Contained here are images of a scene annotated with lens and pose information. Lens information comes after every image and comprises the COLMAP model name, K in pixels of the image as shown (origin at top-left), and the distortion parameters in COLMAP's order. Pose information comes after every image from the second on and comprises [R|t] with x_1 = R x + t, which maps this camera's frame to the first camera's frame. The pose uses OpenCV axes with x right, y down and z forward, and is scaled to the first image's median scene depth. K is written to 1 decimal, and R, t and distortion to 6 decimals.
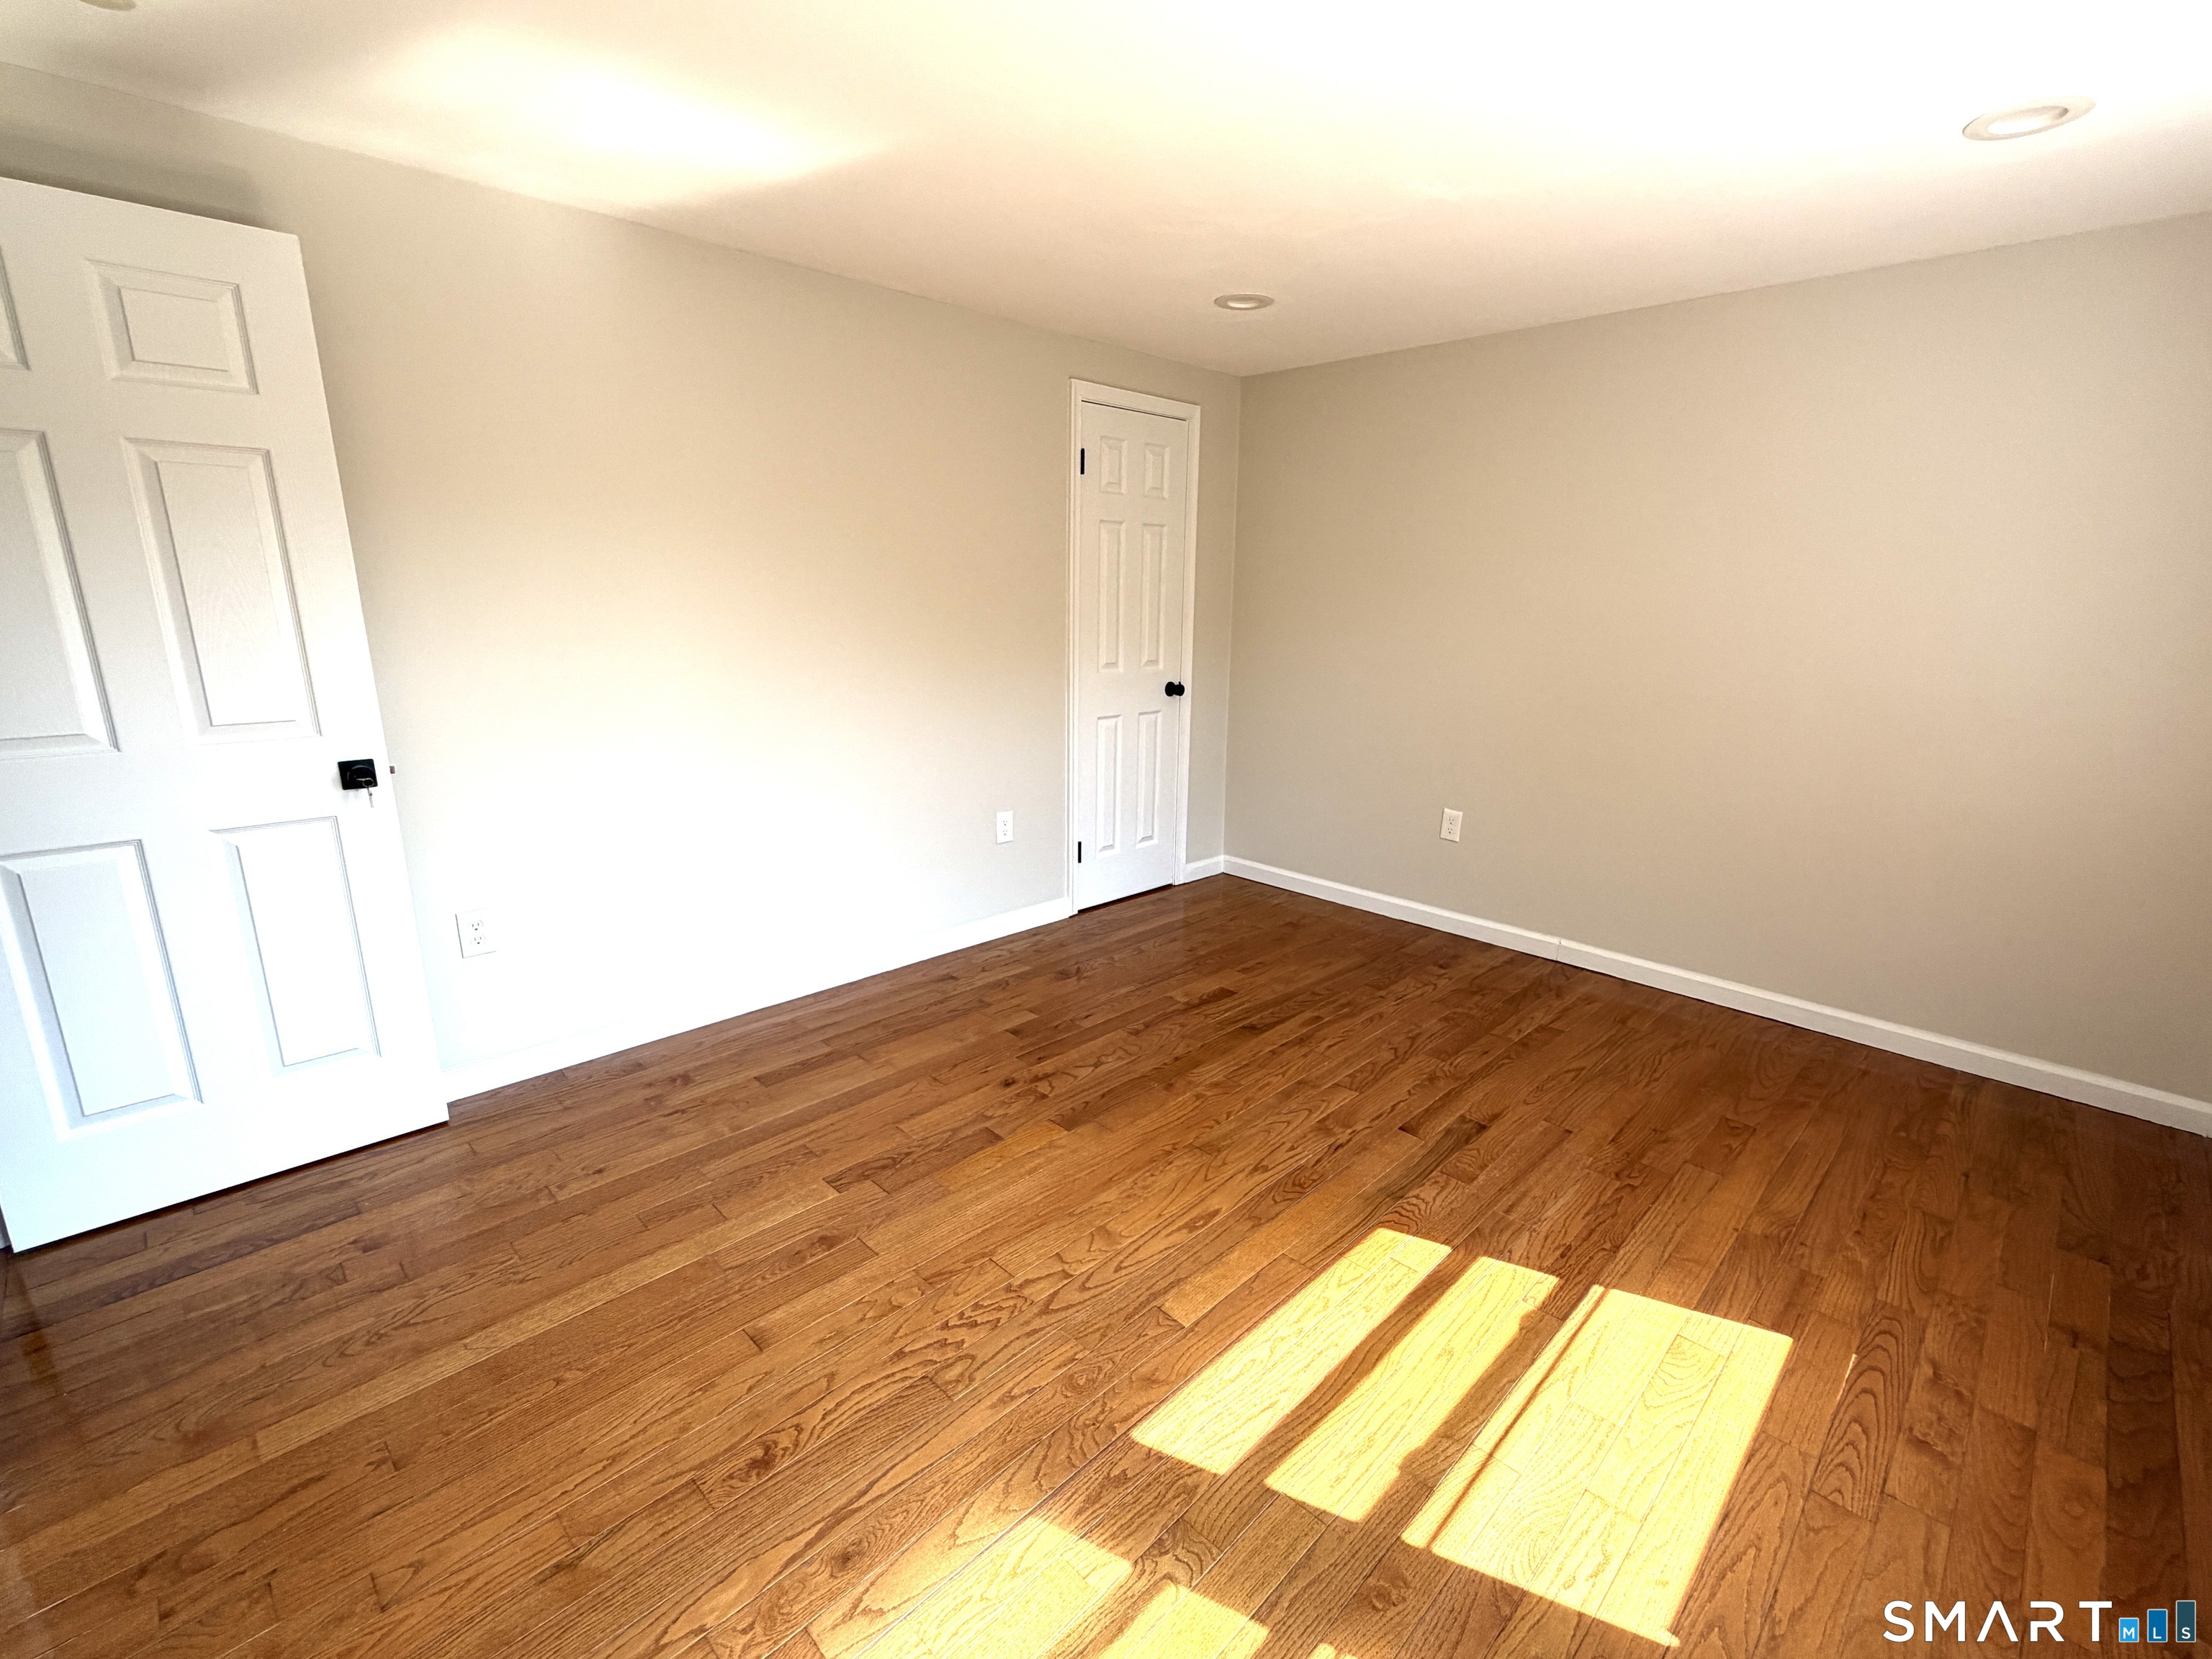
lens RADIAL K [[977.6, 0, 1106.0], [0, 977.6, 829.5], [0, 0, 1]] dist [-0.000632, -0.000165]
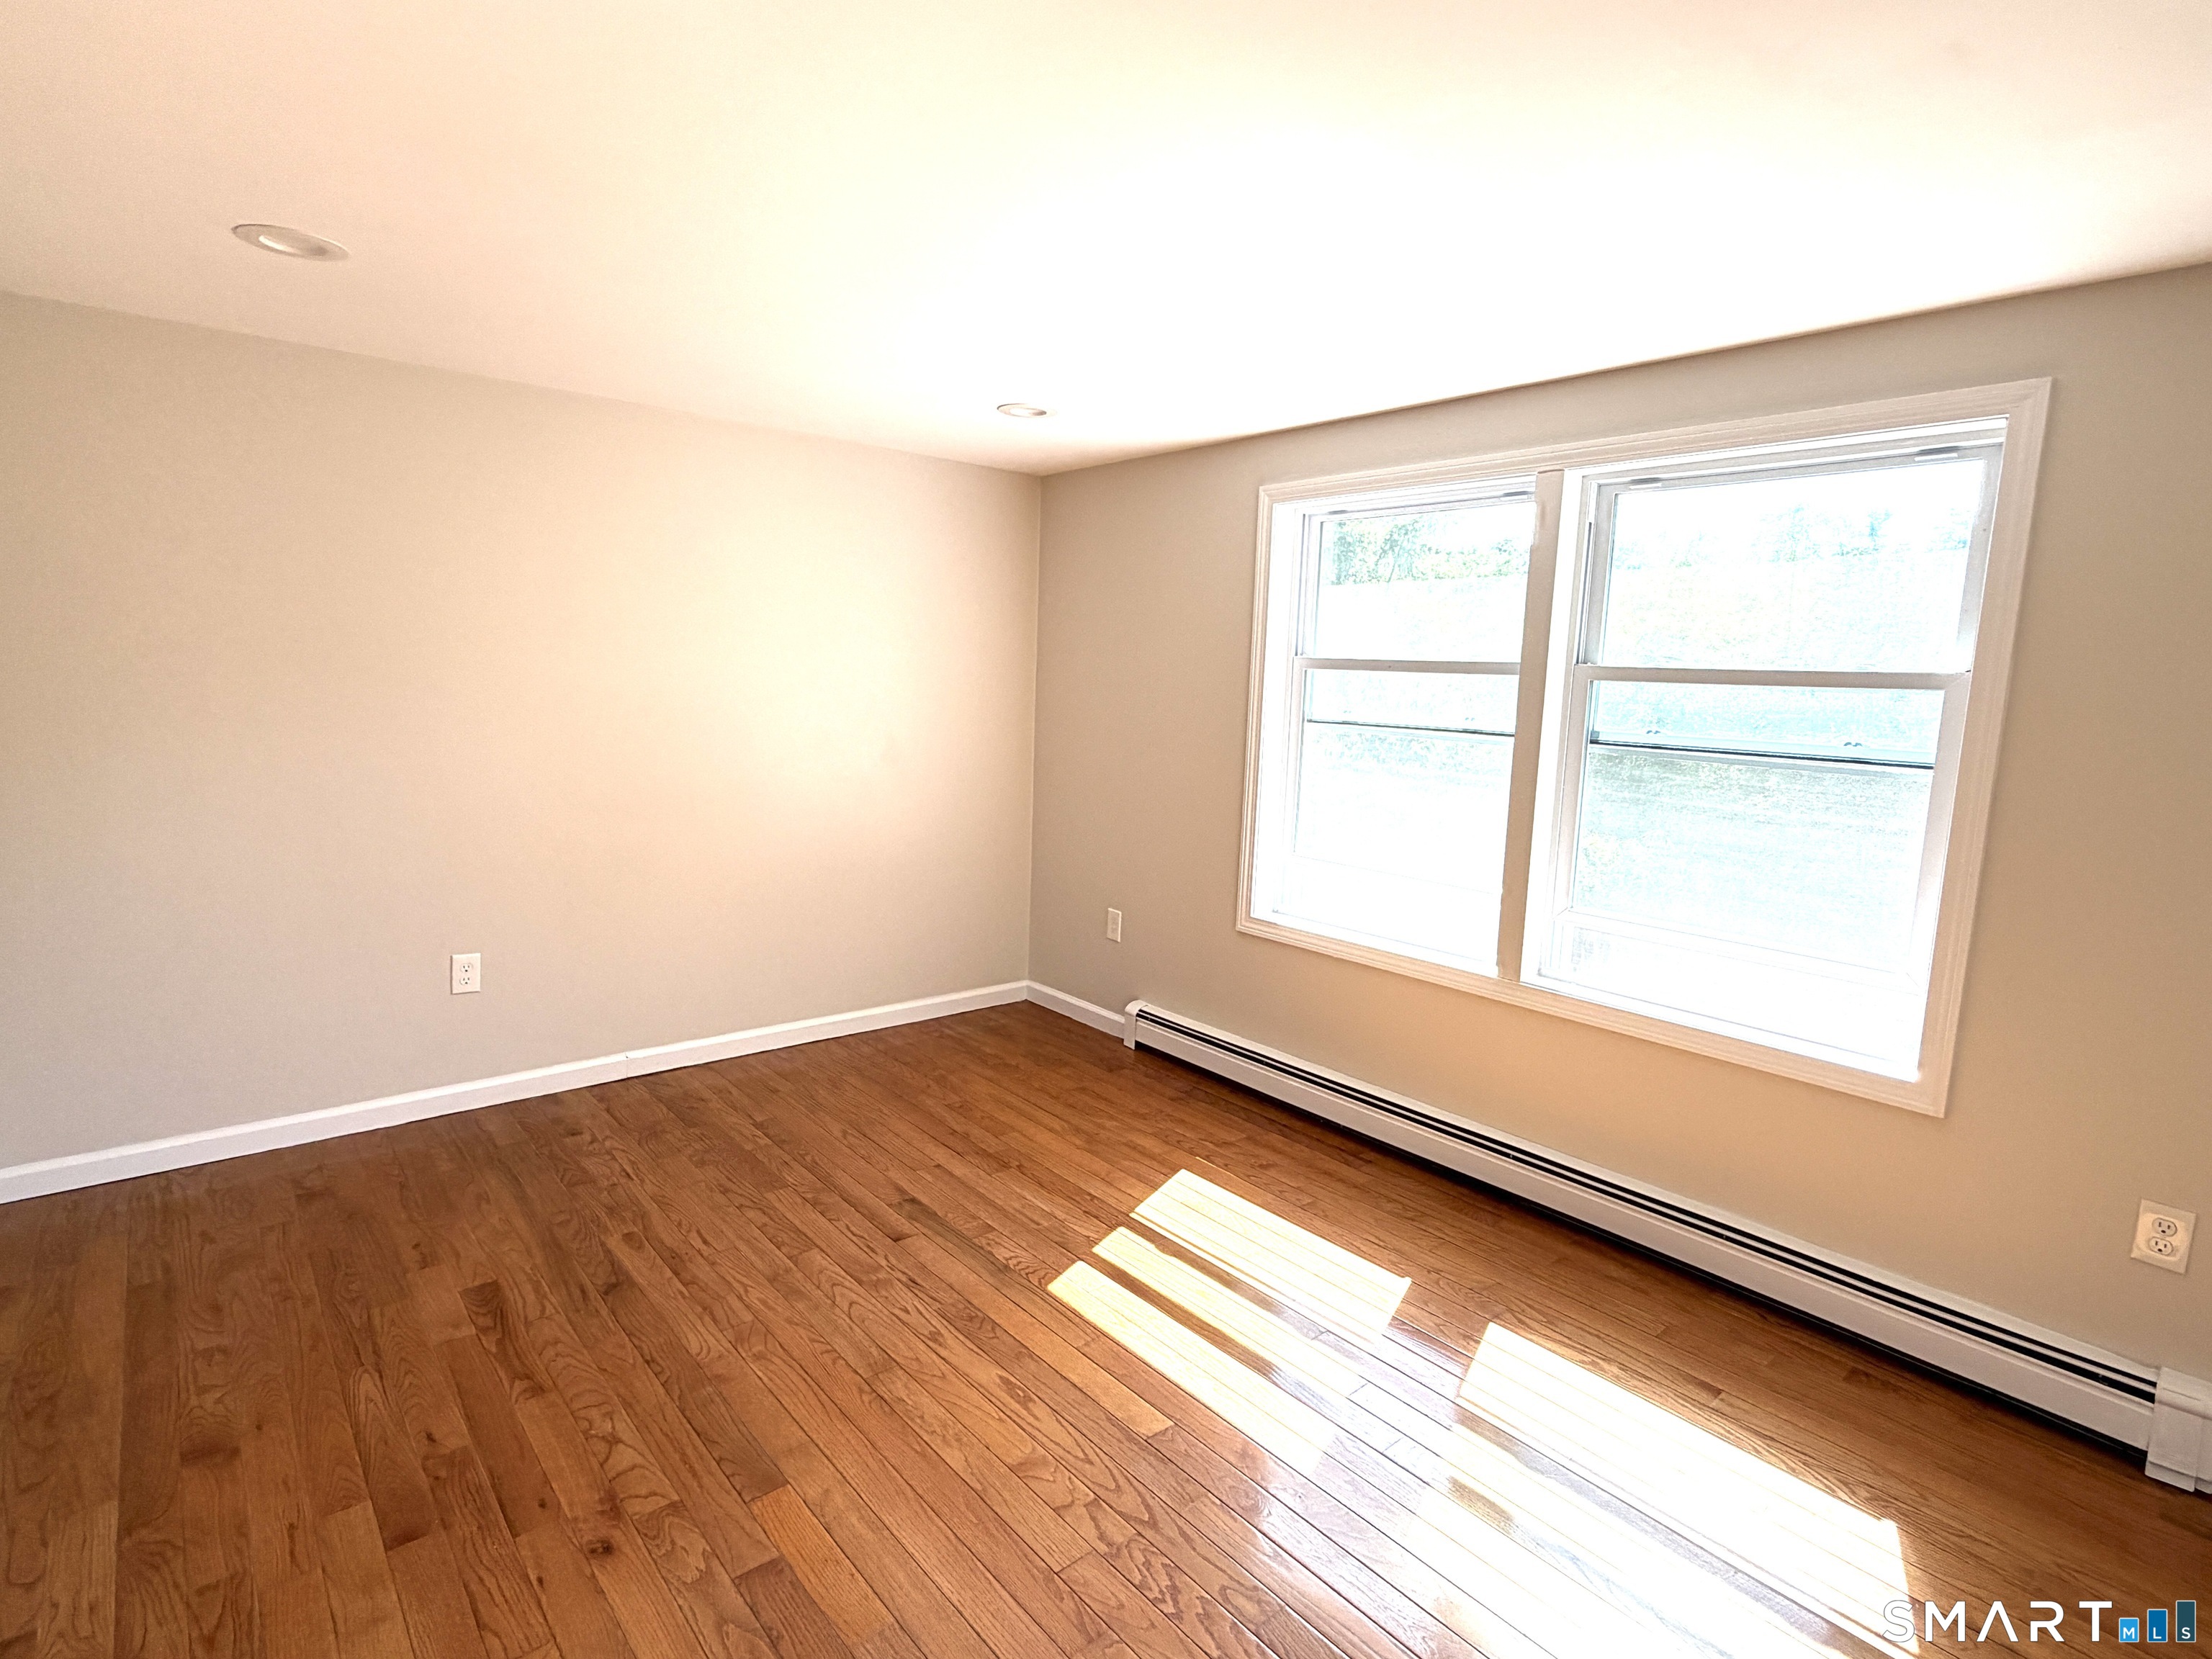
lens RADIAL K [[1122.4, 0, 1106.0], [0, 1122.4, 829.5], [0, 0, 1]] dist [0.001677, -0.000394]
pose [[0.075594, -0.148213, 0.986062, -0.655954], [0.206715, 0.969738, 0.129912, -0.174866], [-0.975477, 0.194013, 0.103945, 0.545242]]
